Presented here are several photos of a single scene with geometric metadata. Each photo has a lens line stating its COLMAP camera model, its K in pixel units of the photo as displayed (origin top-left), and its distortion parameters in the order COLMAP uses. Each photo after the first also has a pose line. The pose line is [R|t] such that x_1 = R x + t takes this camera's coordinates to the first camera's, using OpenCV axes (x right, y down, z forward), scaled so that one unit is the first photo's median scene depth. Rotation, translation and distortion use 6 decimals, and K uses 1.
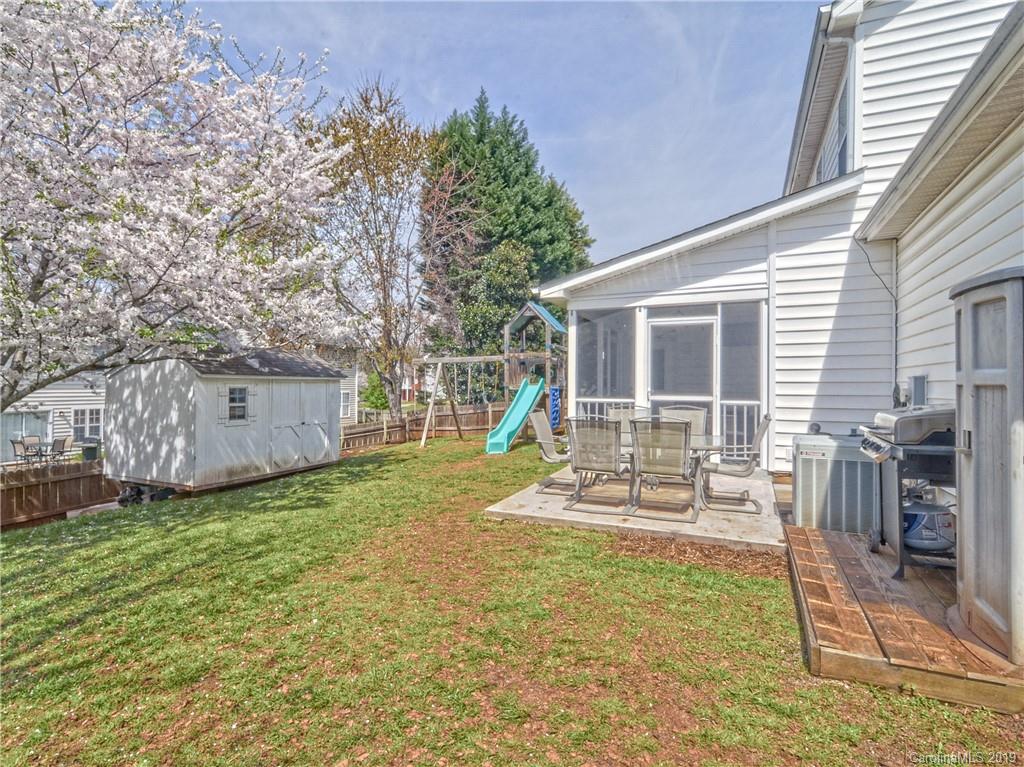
lens RADIAL K [[530.1, 0, 512.0], [0, 530.1, 383.5], [0, 0, 1]] dist [0.019830, -0.013254]
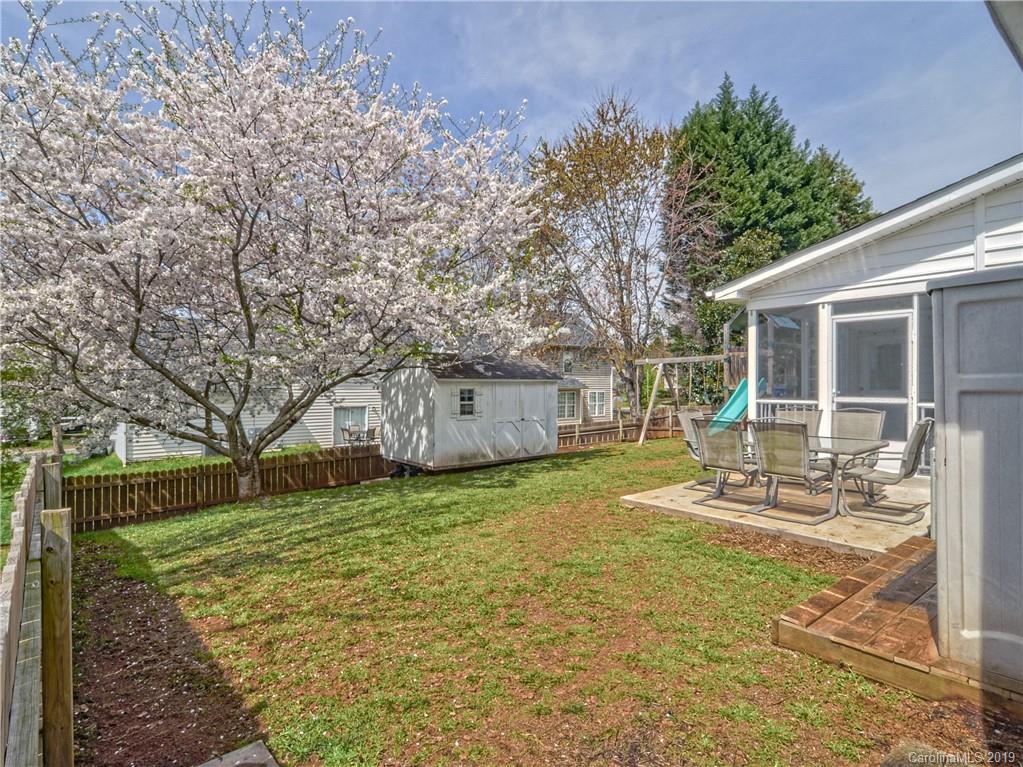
lens RADIAL K [[540.9, 0, 557.4], [0, 540.9, 386.3], [0, 0, 1]] dist [0.004887, -0.000421]
pose [[0.921898, -0.002540, -0.387424, 0.177093], [0.005246, 0.999969, 0.005927, -0.004554], [0.387397, -0.007497, 0.921882, -0.074432]]
